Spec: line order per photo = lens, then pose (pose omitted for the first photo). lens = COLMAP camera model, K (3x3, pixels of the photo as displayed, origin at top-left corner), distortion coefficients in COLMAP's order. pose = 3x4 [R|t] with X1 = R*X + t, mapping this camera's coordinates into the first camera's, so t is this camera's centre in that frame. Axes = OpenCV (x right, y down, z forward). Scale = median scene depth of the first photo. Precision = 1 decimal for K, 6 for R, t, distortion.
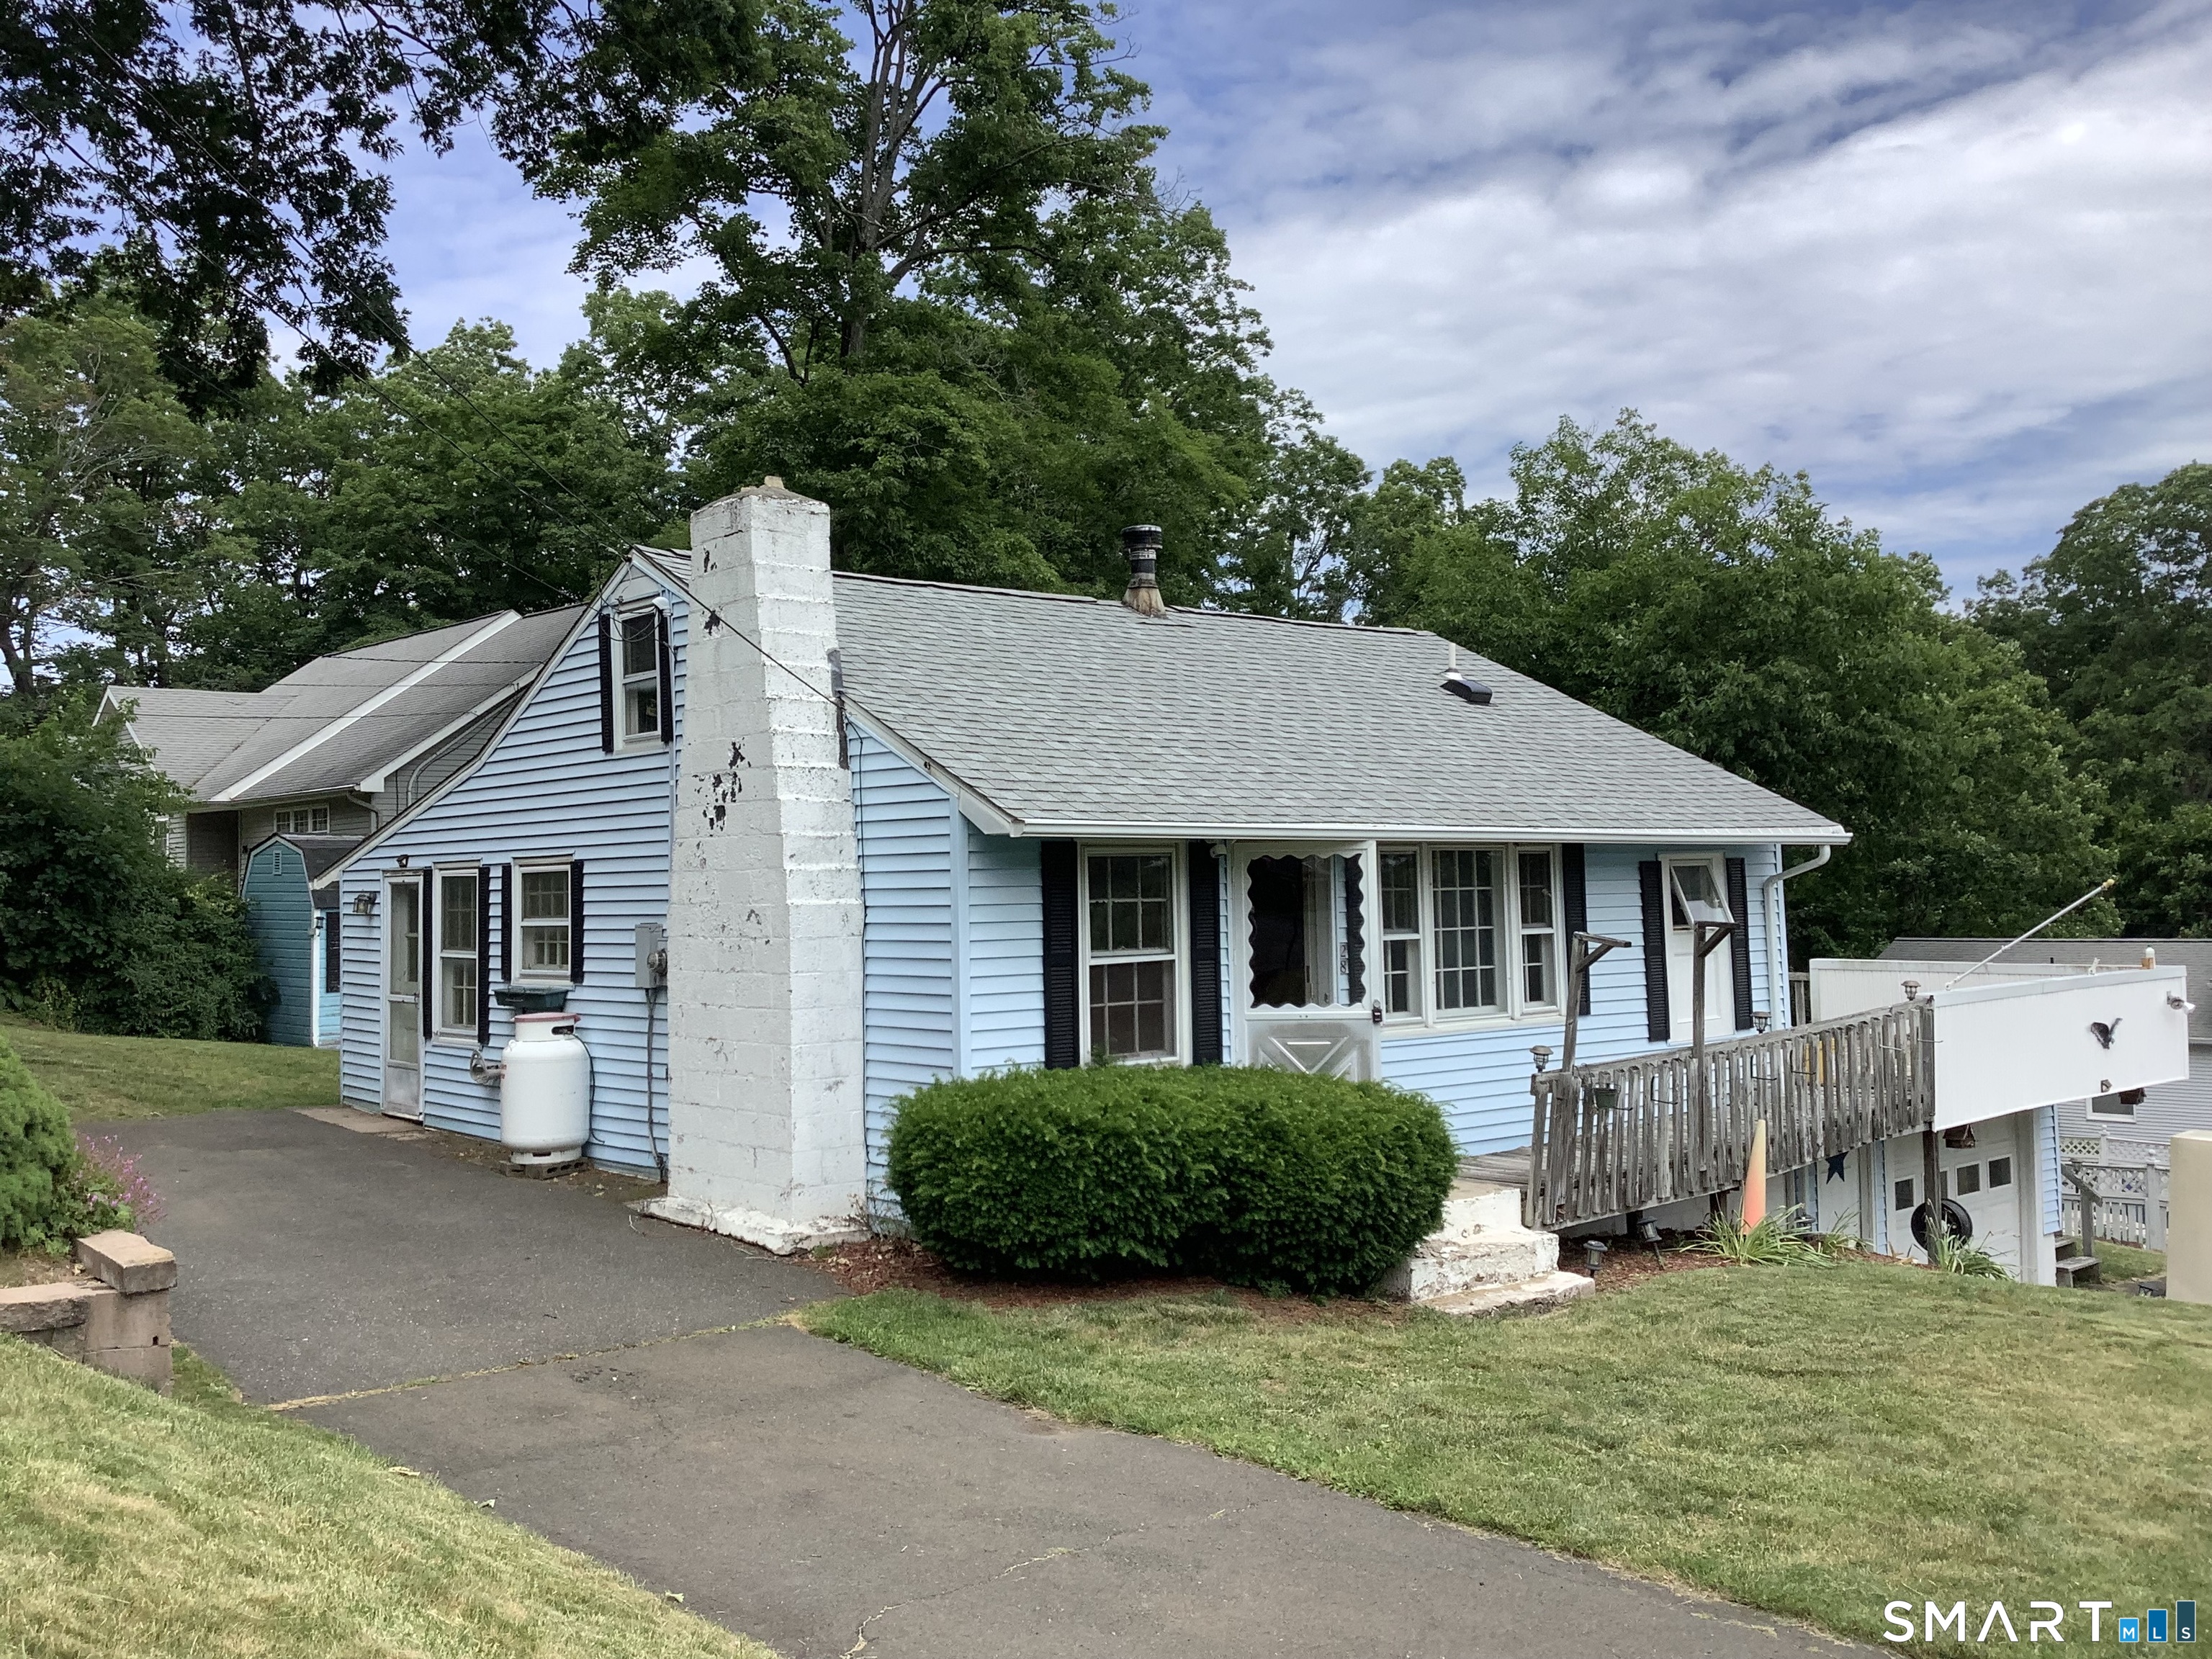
lens RADIAL K [[2113.8, 0, 1106.0], [0, 2113.8, 829.5], [0, 0, 1]] dist [0.007687, 0.001450]
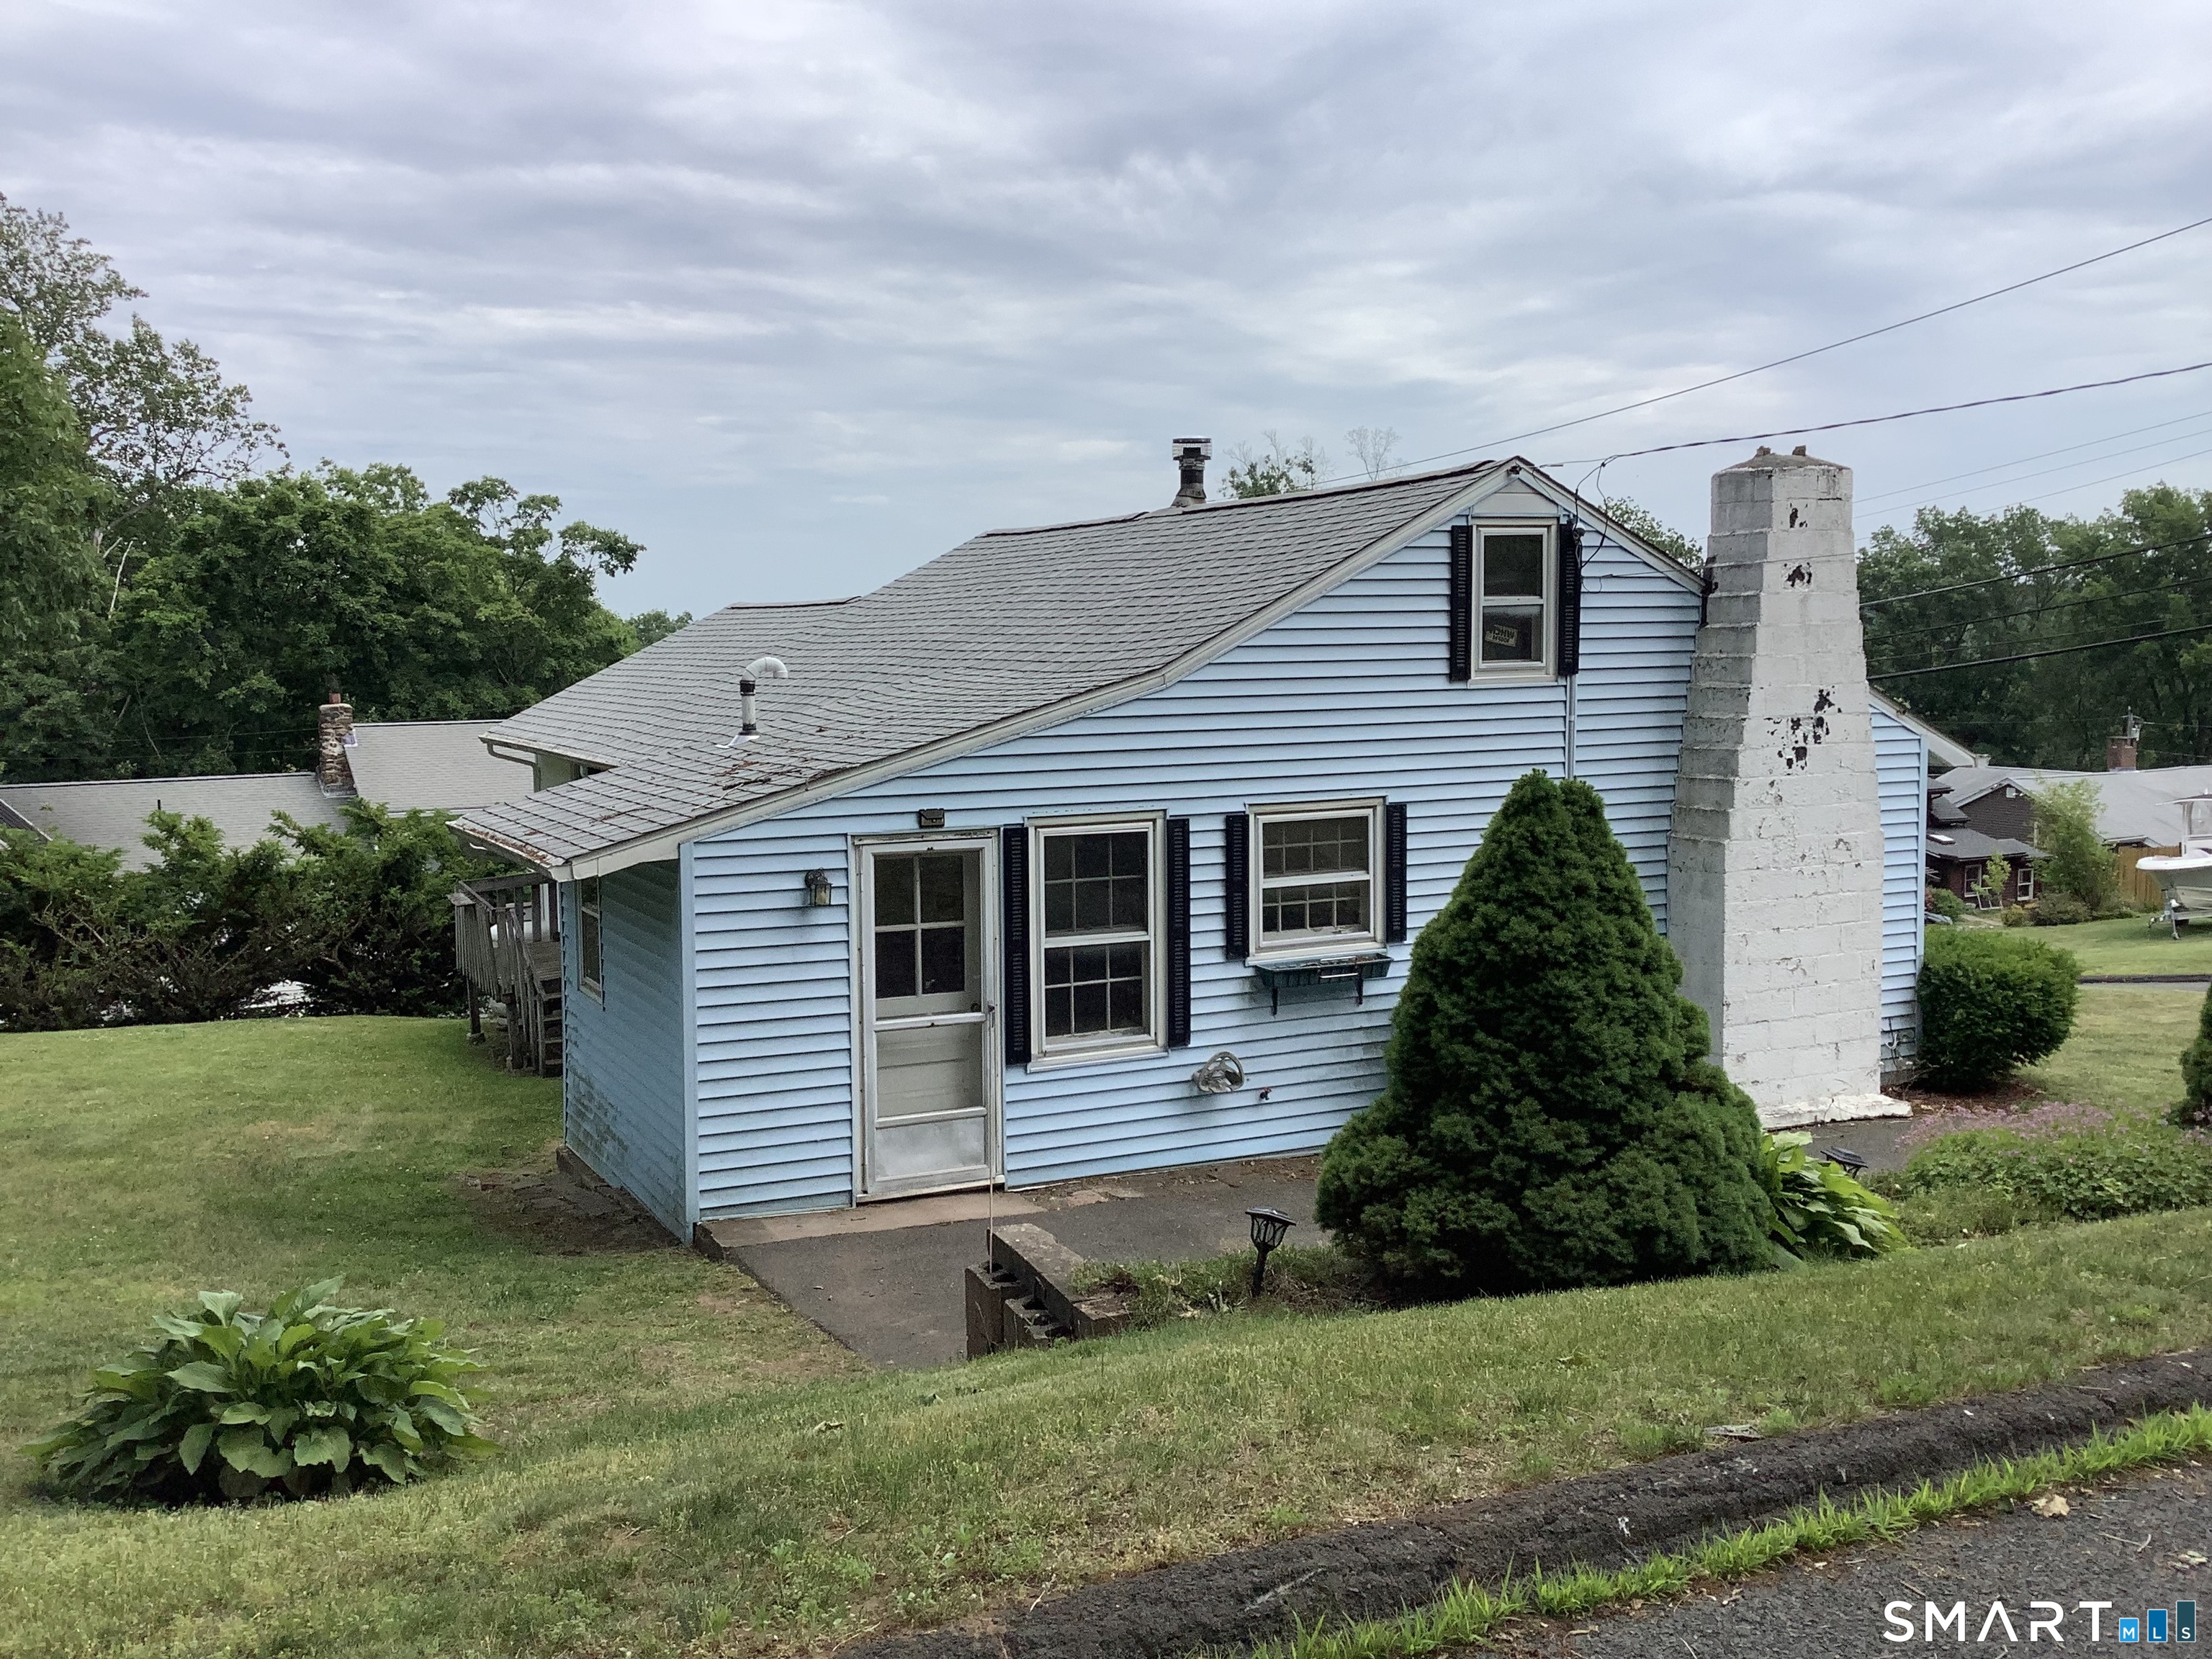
lens RADIAL K [[2113.8, 0, 1106.0], [0, 2113.8, 829.5], [0, 0, 1]] dist [0.007687, 0.001450]
pose [[0.248822, -0.087952, 0.964548, -1.153001], [-0.022319, 0.995083, 0.096494, -0.057494], [-0.968292, -0.045537, 0.245635, 0.932468]]
